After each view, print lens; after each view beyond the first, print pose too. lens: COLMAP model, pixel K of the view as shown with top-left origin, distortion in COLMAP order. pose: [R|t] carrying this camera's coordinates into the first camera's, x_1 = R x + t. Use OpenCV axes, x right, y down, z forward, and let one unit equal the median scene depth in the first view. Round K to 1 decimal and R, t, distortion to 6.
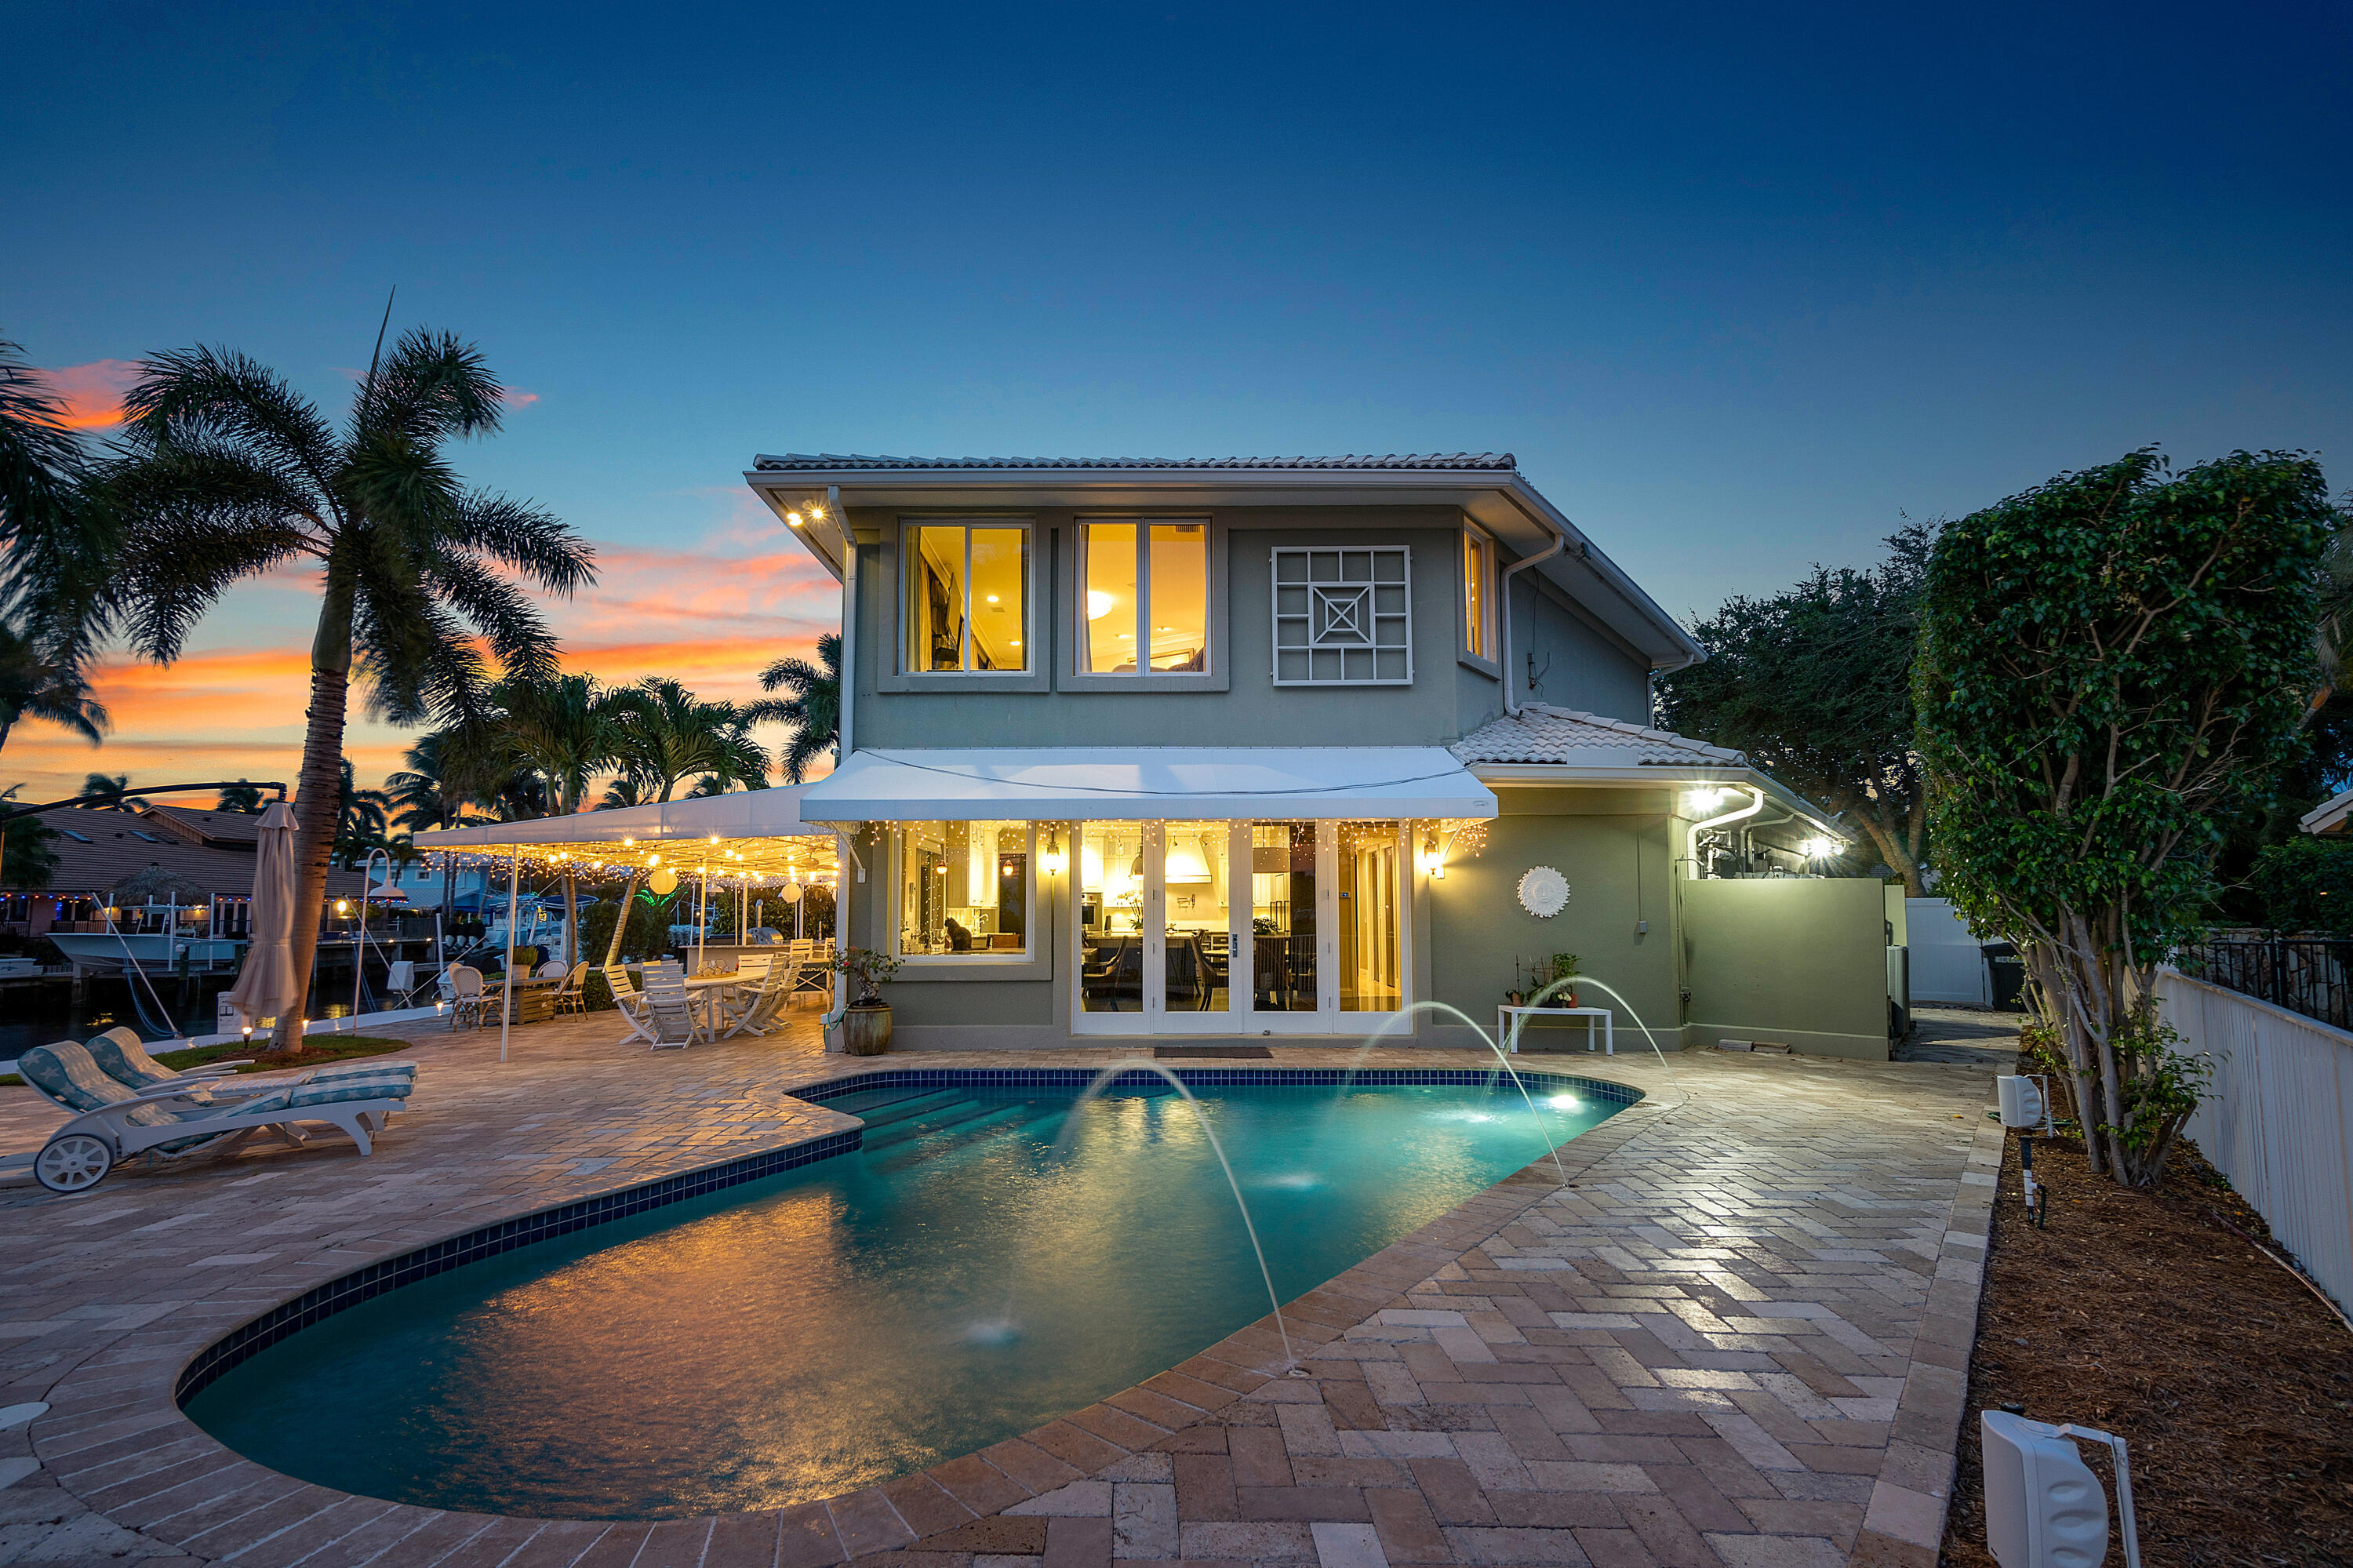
lens RADIAL K [[1069.5, 0, 1150.6], [0, 1069.5, 829.2], [0, 0, 1]] dist [0.003471, 0.000495]
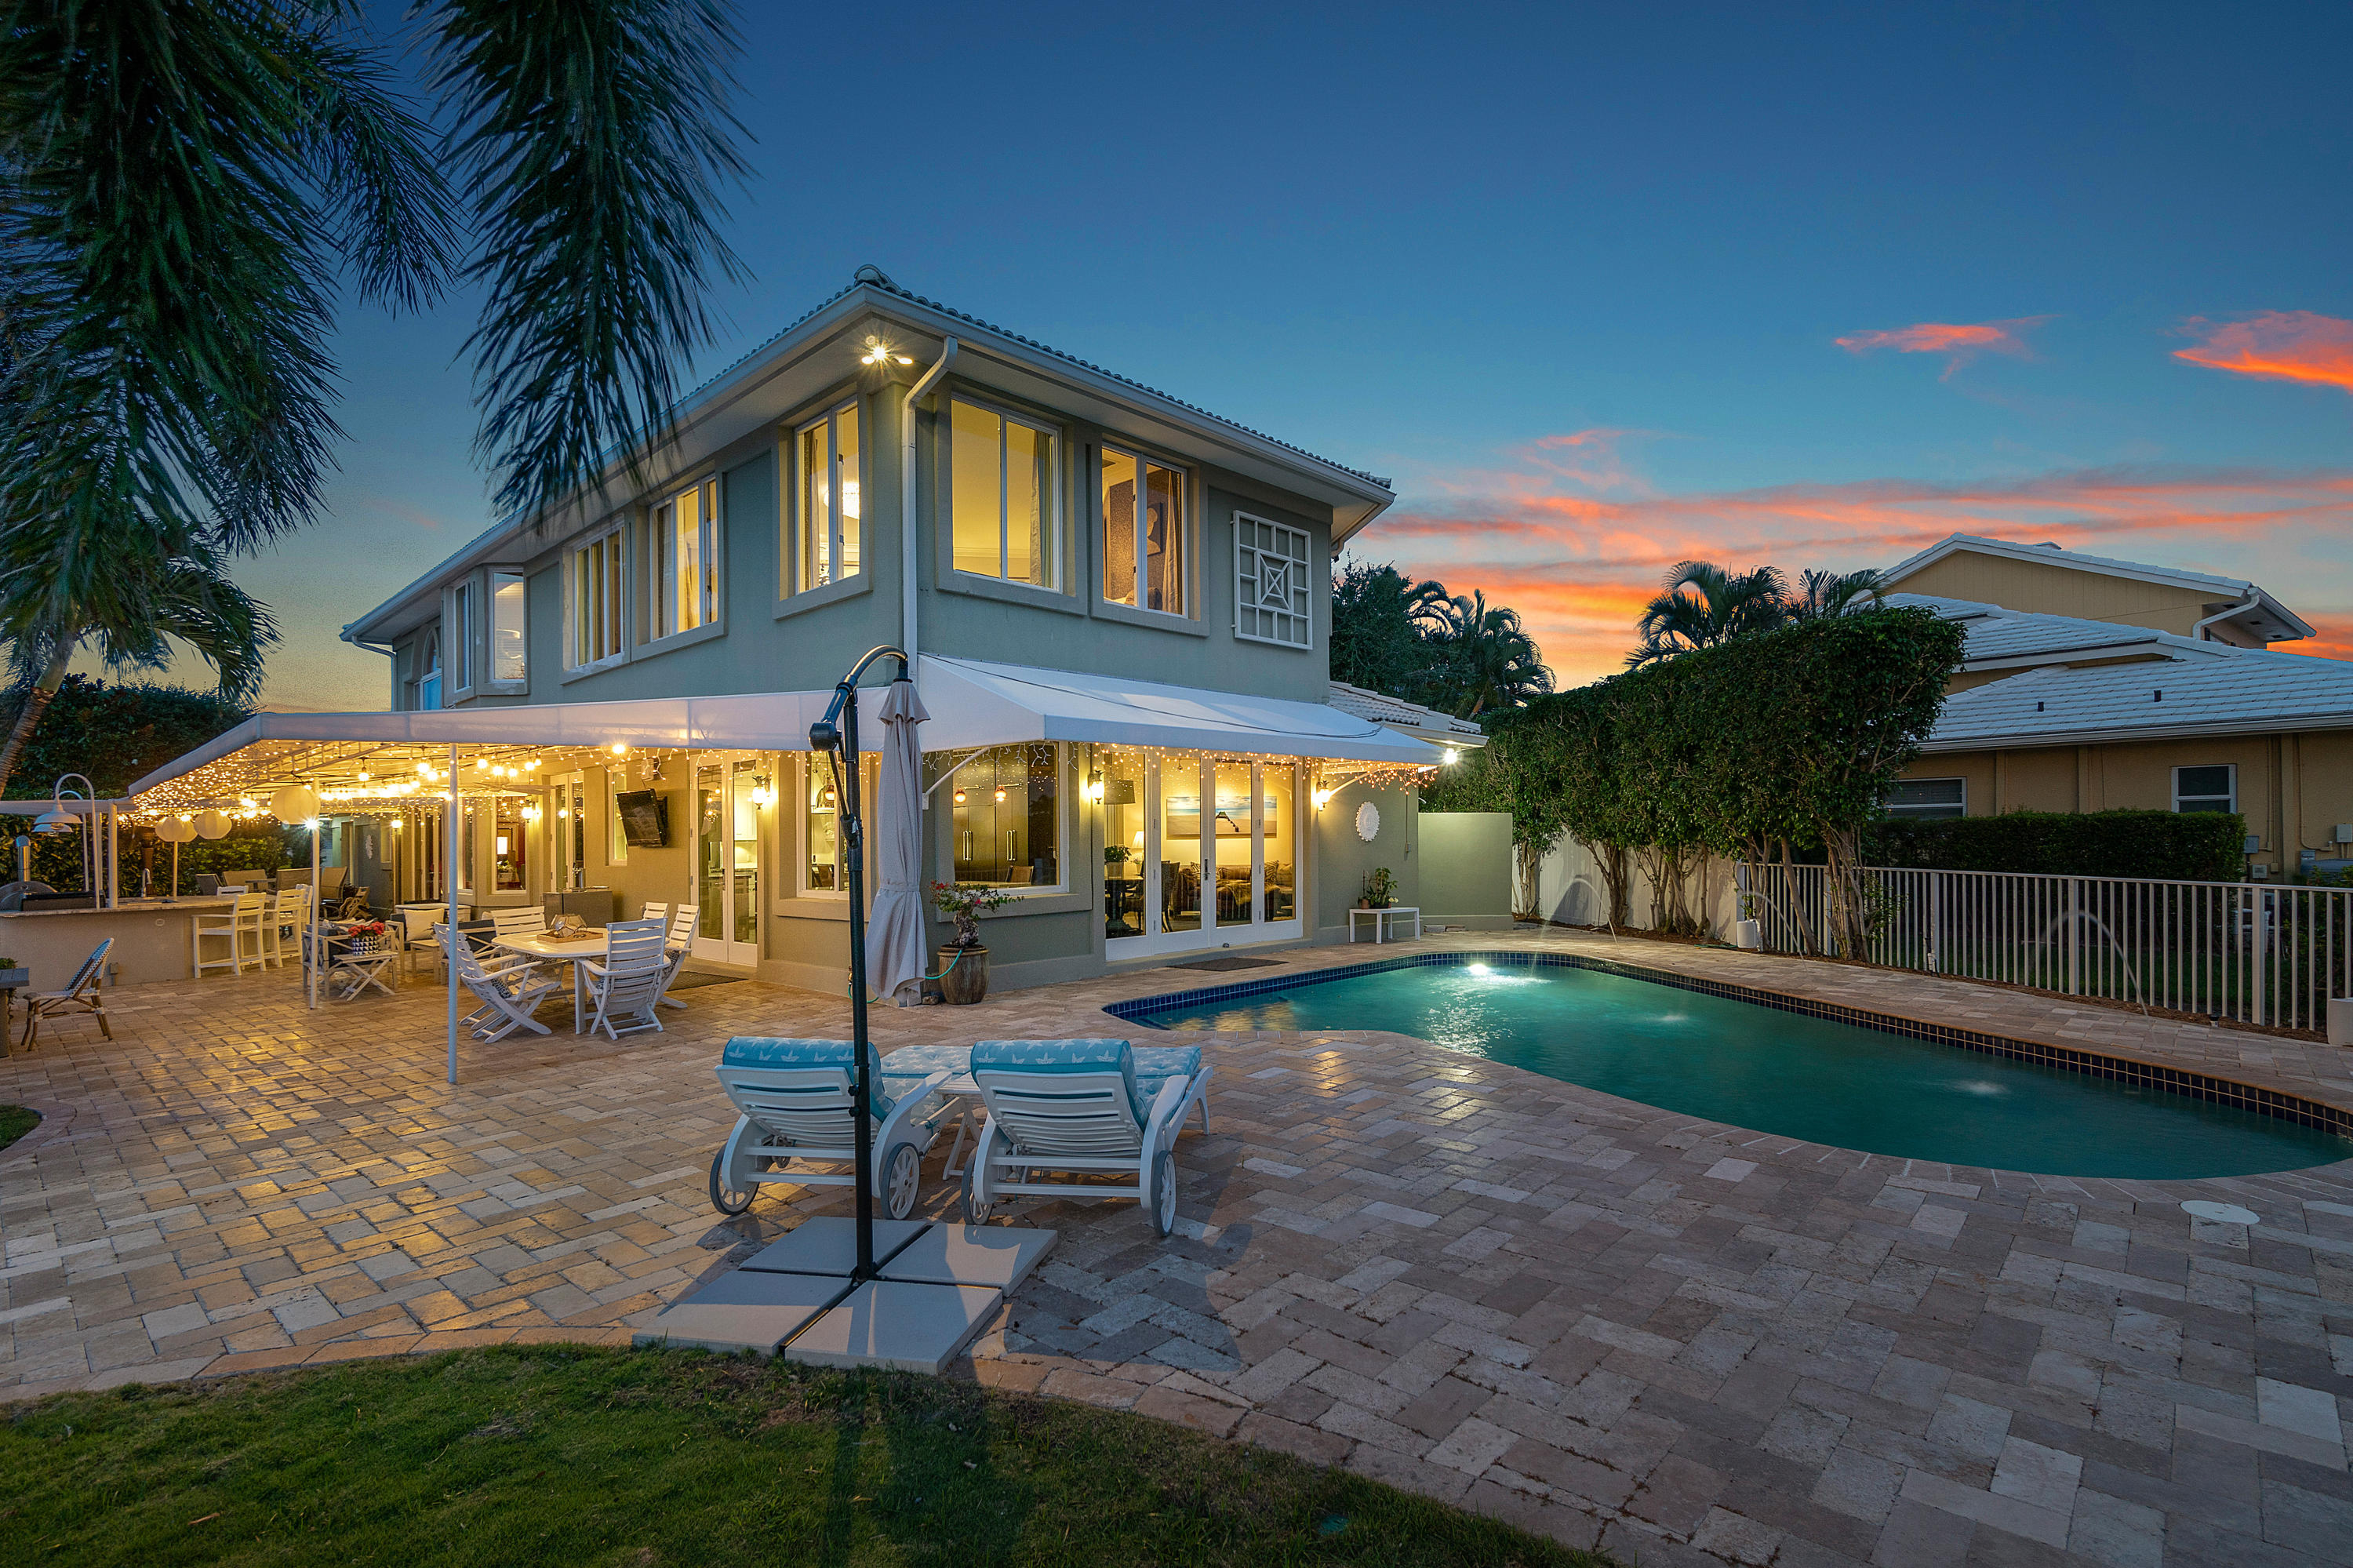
lens RADIAL K [[1069.5, 0, 1150.6], [0, 1069.5, 829.2], [0, 0, 1]] dist [0.003471, 0.000495]
pose [[0.691828, -0.005475, 0.722042, -0.748167], [-0.037018, 0.998387, 0.043039, 0.020944], [-0.721113, -0.056505, 0.690510, 0.282755]]
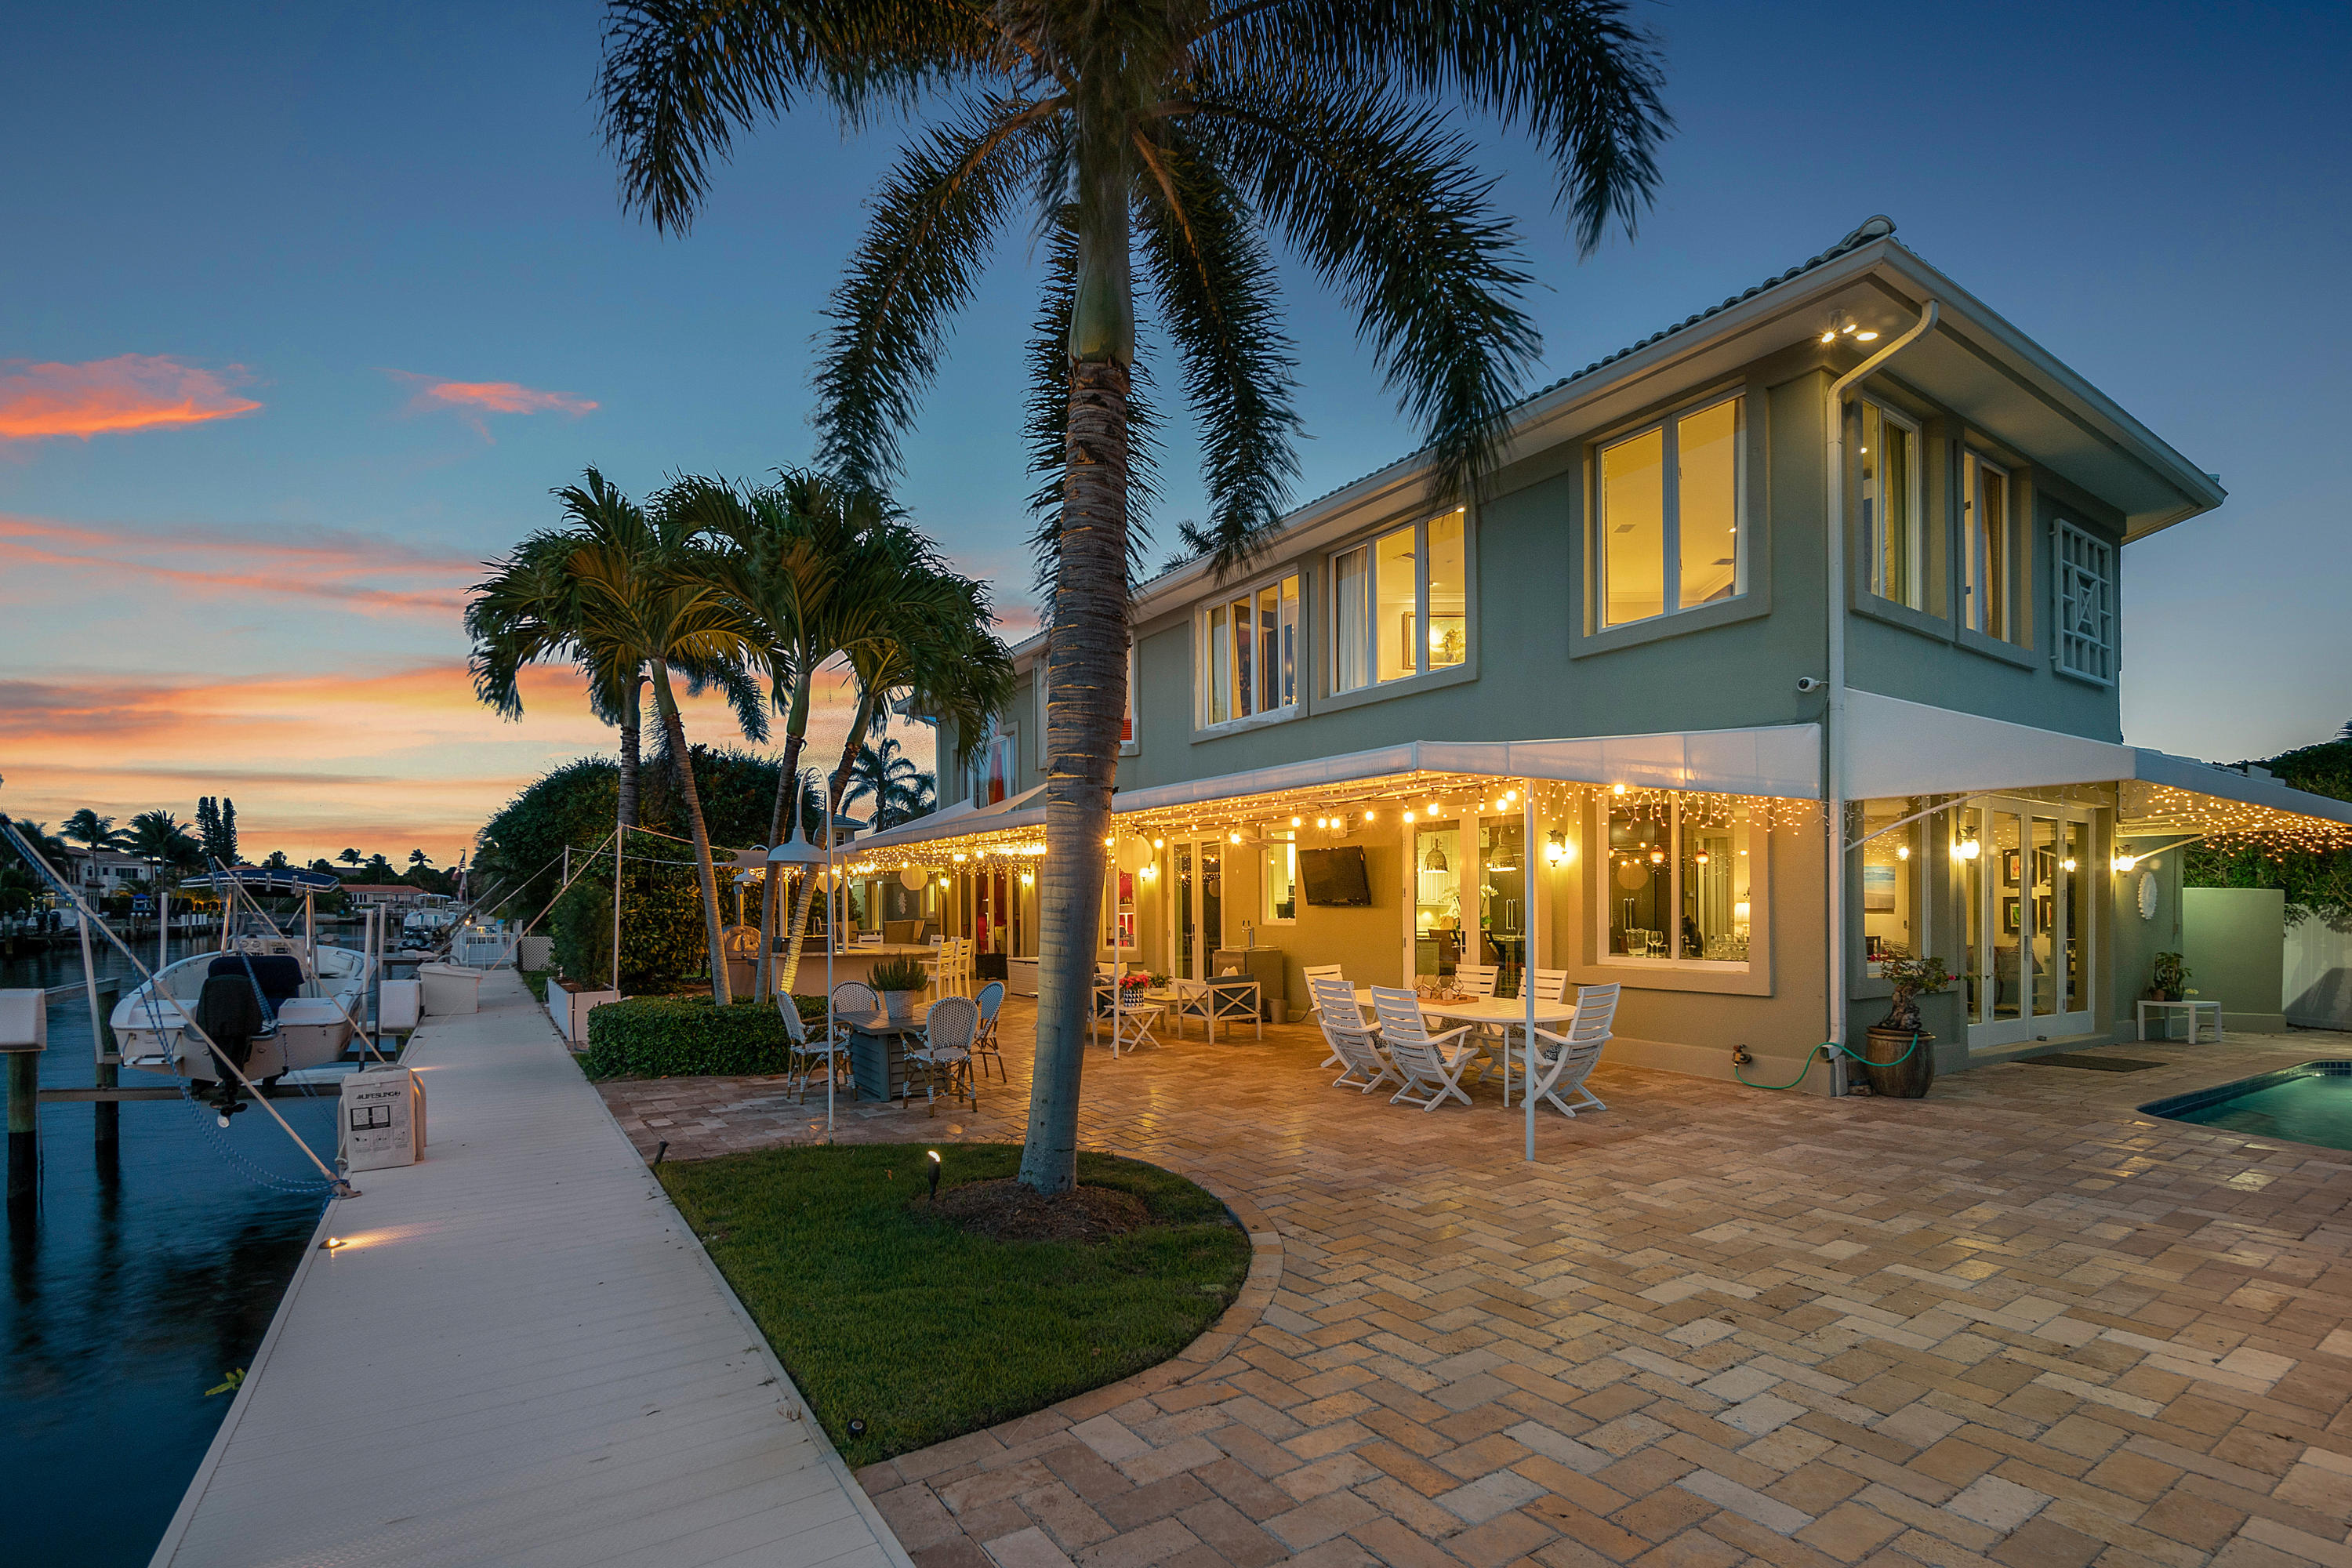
lens RADIAL K [[1042.9, 0, 1165.7], [0, 1042.9, 890.6], [0, 0, 1]] dist [0.028544, 0.000167]
pose [[0.829343, 0.017298, 0.558472, -1.033778], [-0.047294, 0.998107, 0.039319, 0.057307], [-0.556735, -0.059021, 0.828591, 0.650206]]
